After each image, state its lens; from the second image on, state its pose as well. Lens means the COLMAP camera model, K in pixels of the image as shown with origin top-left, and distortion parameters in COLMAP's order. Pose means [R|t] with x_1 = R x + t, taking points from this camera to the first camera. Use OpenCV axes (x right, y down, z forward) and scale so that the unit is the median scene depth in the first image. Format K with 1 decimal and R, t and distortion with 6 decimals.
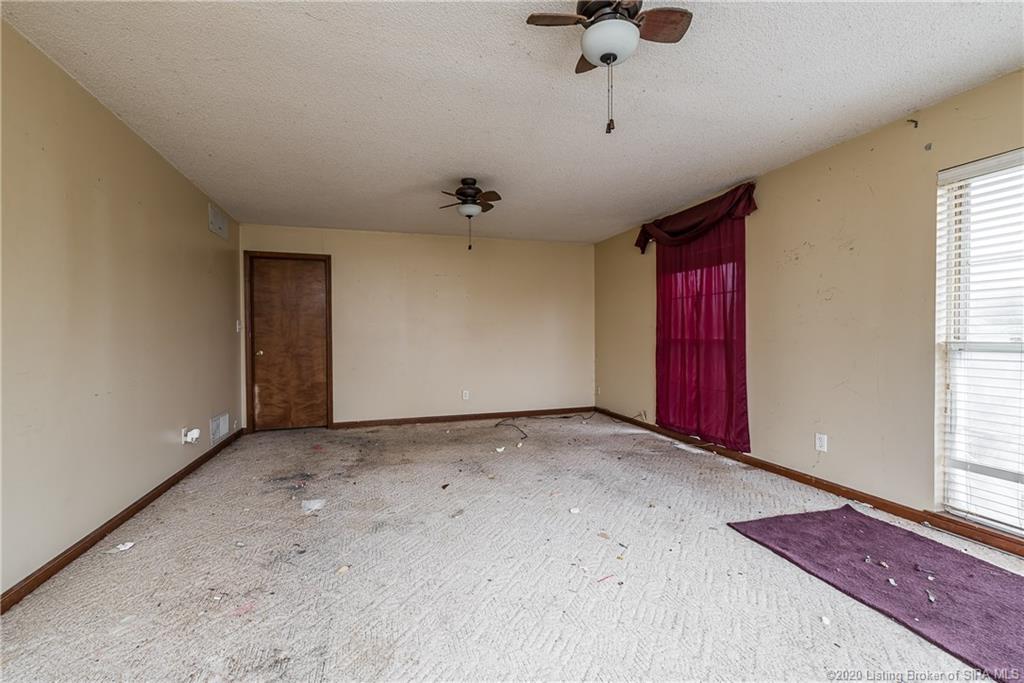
lens RADIAL K [[440.7, 0, 506.6], [0, 440.7, 338.2], [0, 0, 1]] dist [-0.001252, -0.000169]
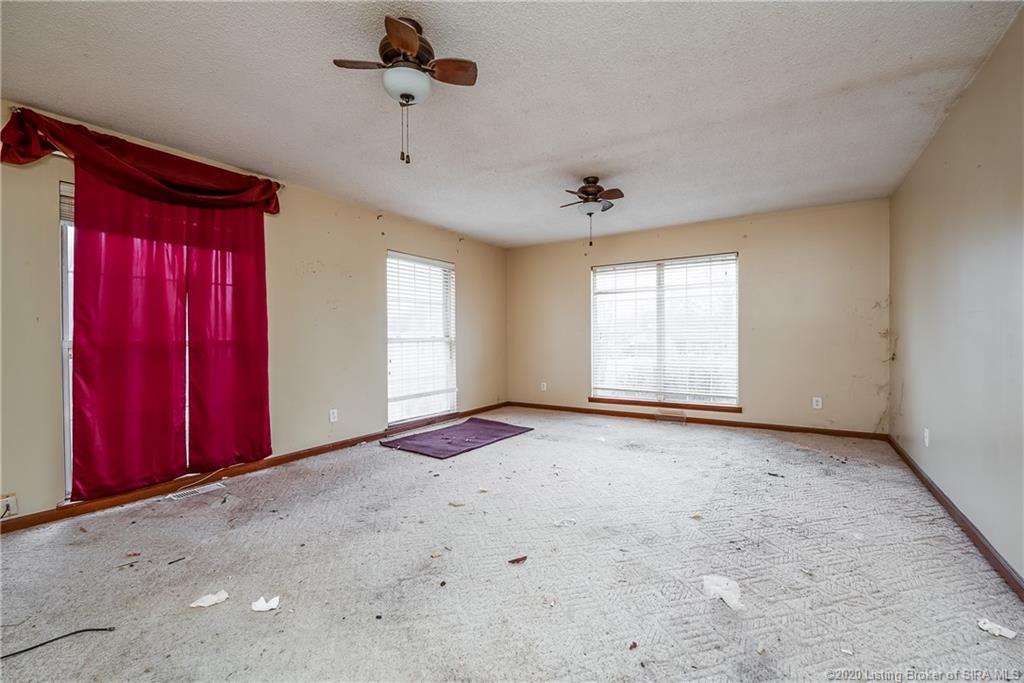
lens RADIAL K [[440.7, 0, 506.6], [0, 440.7, 338.2], [0, 0, 1]] dist [-0.001252, -0.000169]
pose [[-0.647220, 0.000296, 0.762303, -0.547964], [0.012204, 0.999876, 0.009973, -0.003431], [-0.762205, 0.015758, -0.647144, 1.246858]]
